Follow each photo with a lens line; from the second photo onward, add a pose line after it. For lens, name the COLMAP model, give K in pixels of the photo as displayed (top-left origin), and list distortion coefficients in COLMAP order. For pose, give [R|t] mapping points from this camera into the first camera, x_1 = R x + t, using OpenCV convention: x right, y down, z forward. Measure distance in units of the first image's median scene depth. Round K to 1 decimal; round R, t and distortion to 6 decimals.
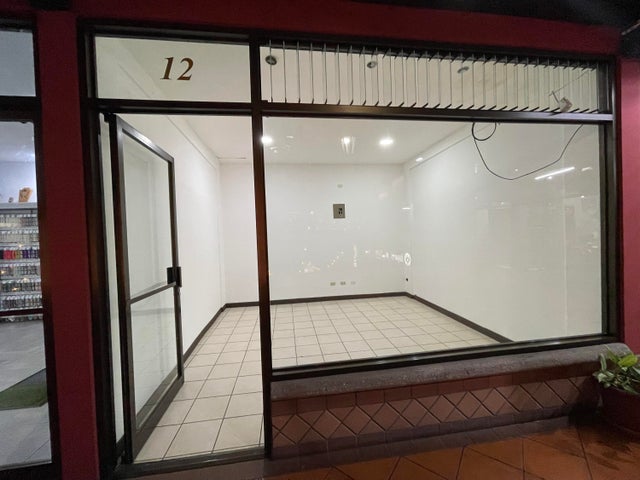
lens RADIAL K [[257.9, 0, 320.1], [0, 257.9, 239.2], [0, 0, 1]] dist [-0.010405, 0.002814]
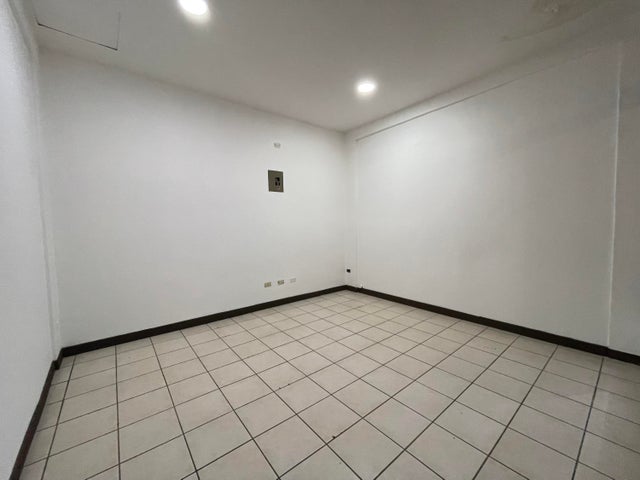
lens RADIAL K [[257.9, 0, 321.5], [0, 257.9, 242.8], [0, 0, 1]] dist [-0.010405, 0.002814]
pose [[0.851758, -0.020844, 0.523521, -0.517741], [-0.003504, 0.998959, 0.045474, 0.071421], [-0.523924, -0.040568, 0.850799, 0.885288]]
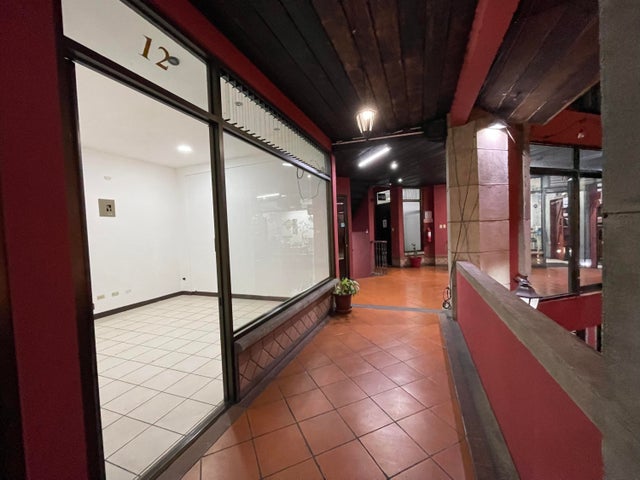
lens RADIAL K [[257.9, 0, 321.4], [0, 257.9, 239.5], [0, 0, 1]] dist [-0.010405, 0.002814]
pose [[0.477424, -0.015472, 0.878537, -0.874984], [0.037904, 0.999277, -0.002999, 0.057934], [-0.877855, 0.034732, 0.477665, 0.000158]]
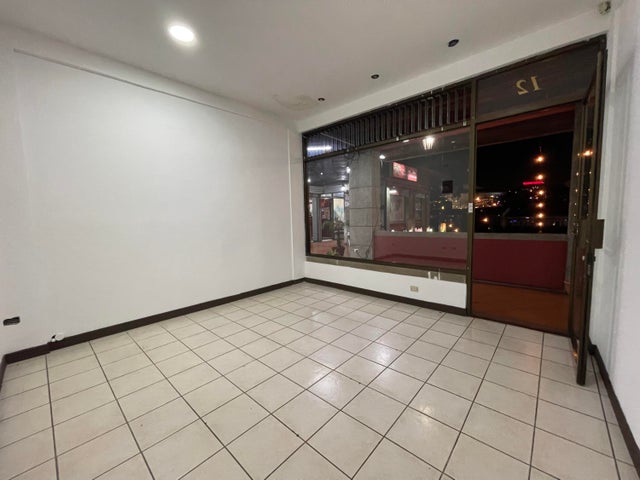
lens RADIAL K [[257.9, 0, 320.9], [0, 257.9, 238.2], [0, 0, 1]] dist [-0.010405, 0.002814]
pose [[-0.644991, -0.014076, 0.764061, -0.755971], [0.057431, 0.996110, 0.066832, 0.082687], [-0.762029, 0.086987, -0.641673, 2.430668]]
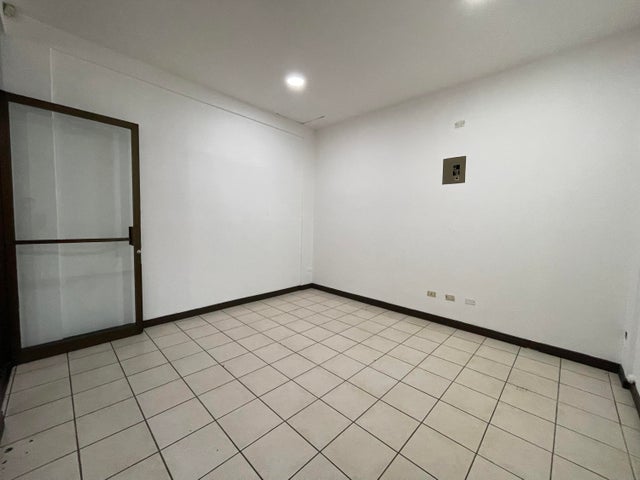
lens RADIAL K [[257.9, 0, 318.5], [0, 257.9, 239.2], [0, 0, 1]] dist [-0.010405, 0.002814]
pose [[0.615089, 0.098152, -0.782324, 0.932008], [-0.057916, 0.995165, 0.079320, 0.035913], [0.786328, -0.003480, 0.617800, 1.129129]]
